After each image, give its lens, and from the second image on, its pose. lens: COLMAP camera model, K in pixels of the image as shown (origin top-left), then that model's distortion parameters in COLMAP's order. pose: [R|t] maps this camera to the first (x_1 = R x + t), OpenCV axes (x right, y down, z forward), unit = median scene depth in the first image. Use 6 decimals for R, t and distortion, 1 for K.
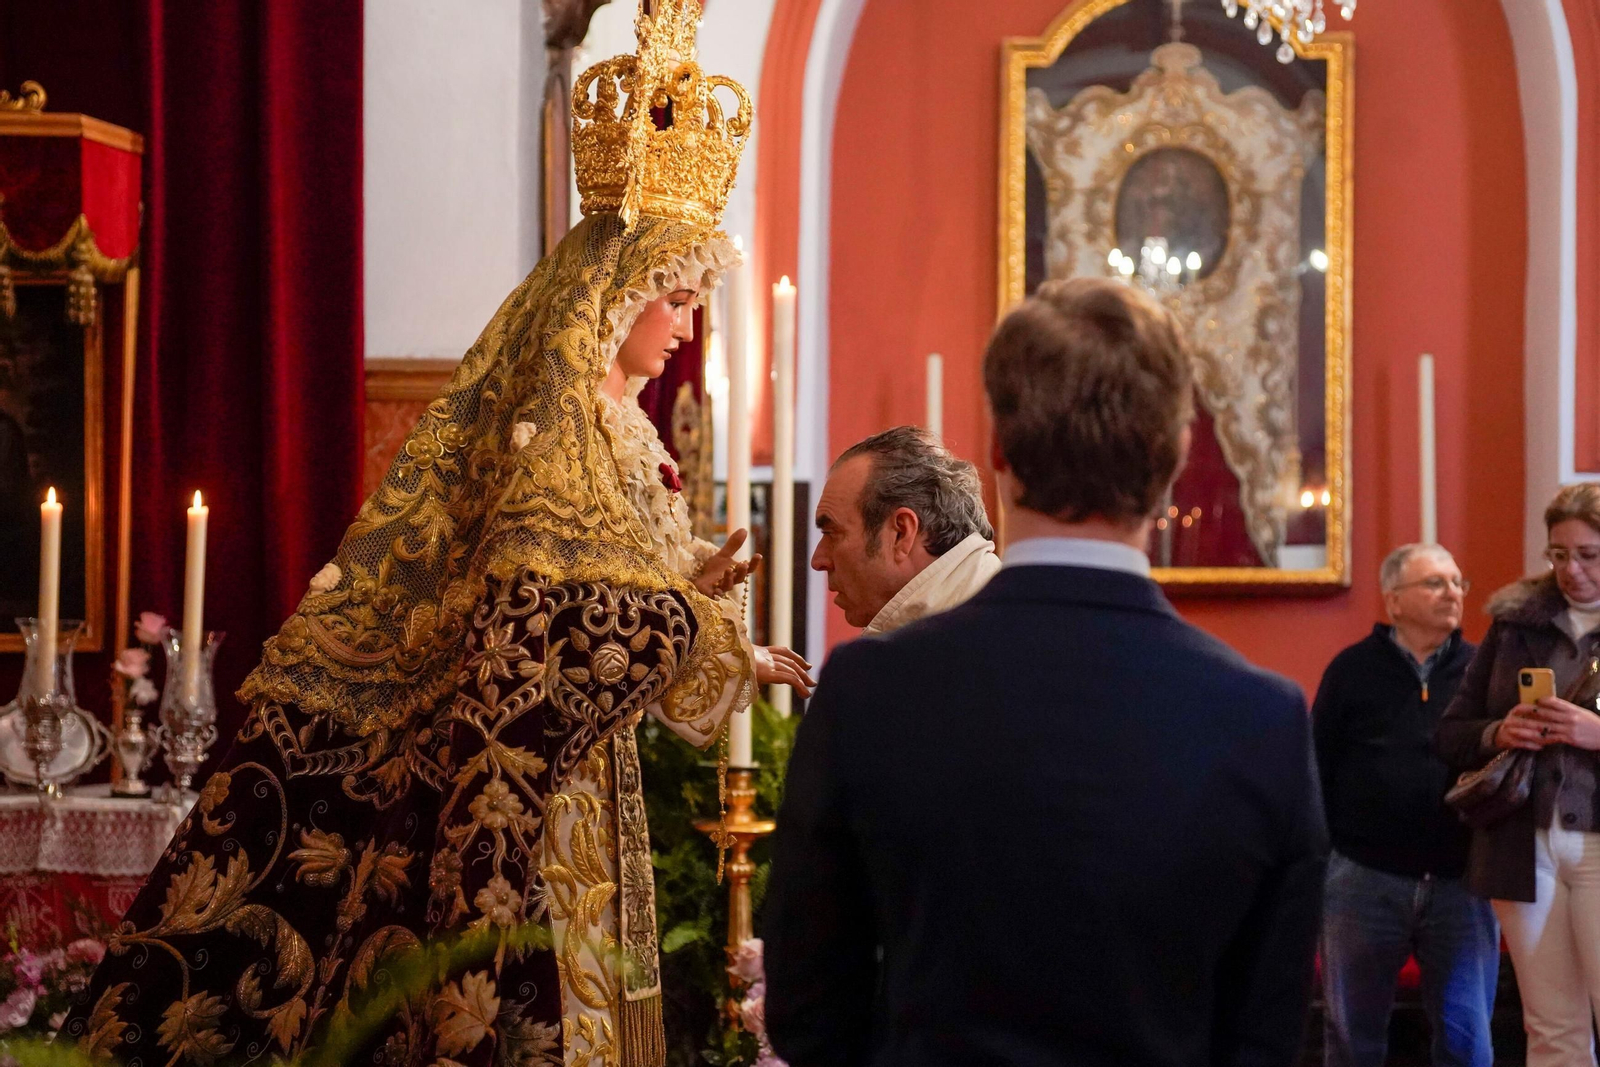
lens RADIAL K [[2453.7, 0, 800.0], [0, 2453.7, 533.5], [0, 0, 1]] dist [0.048284, 0.096677]
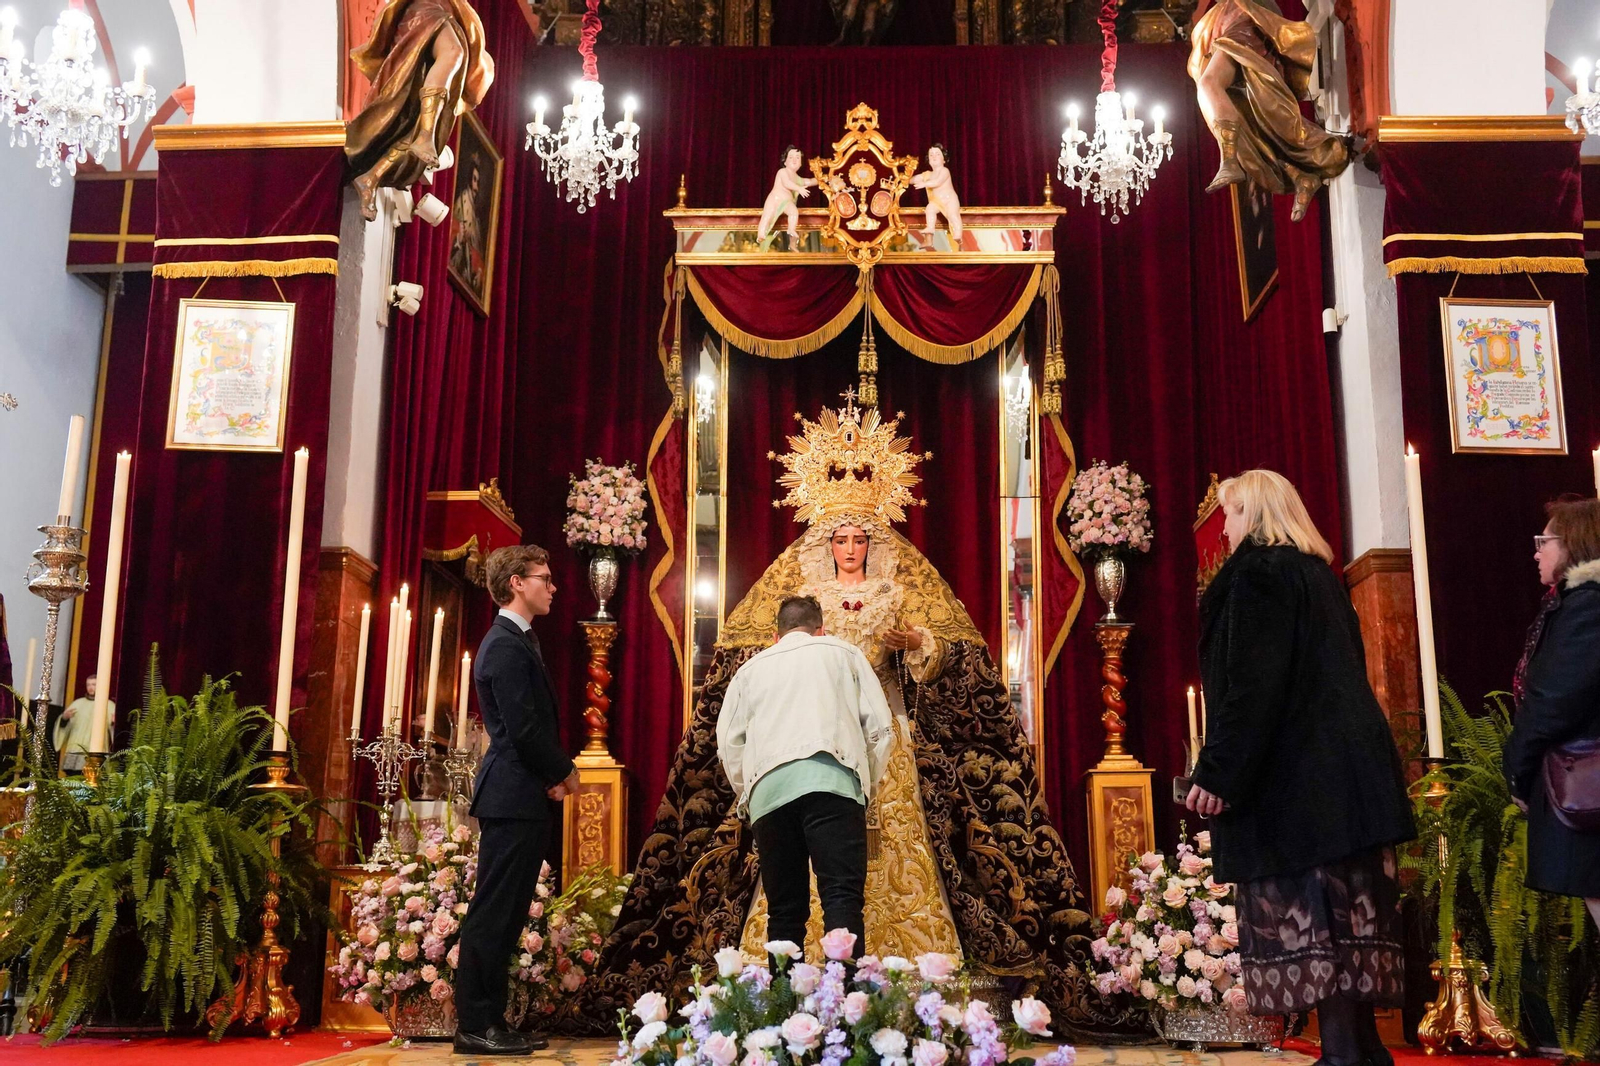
lens RADIAL K [[1616.3, 0, 800.0], [0, 1616.3, 533.0], [0, 0, 1]] dist [-0.023508, 0.025849]
pose [[0.054429, -0.243901, -0.968271, 1.838253], [0.018278, 0.969790, -0.243256, 0.361266], [0.998350, -0.004458, 0.057243, 0.939962]]
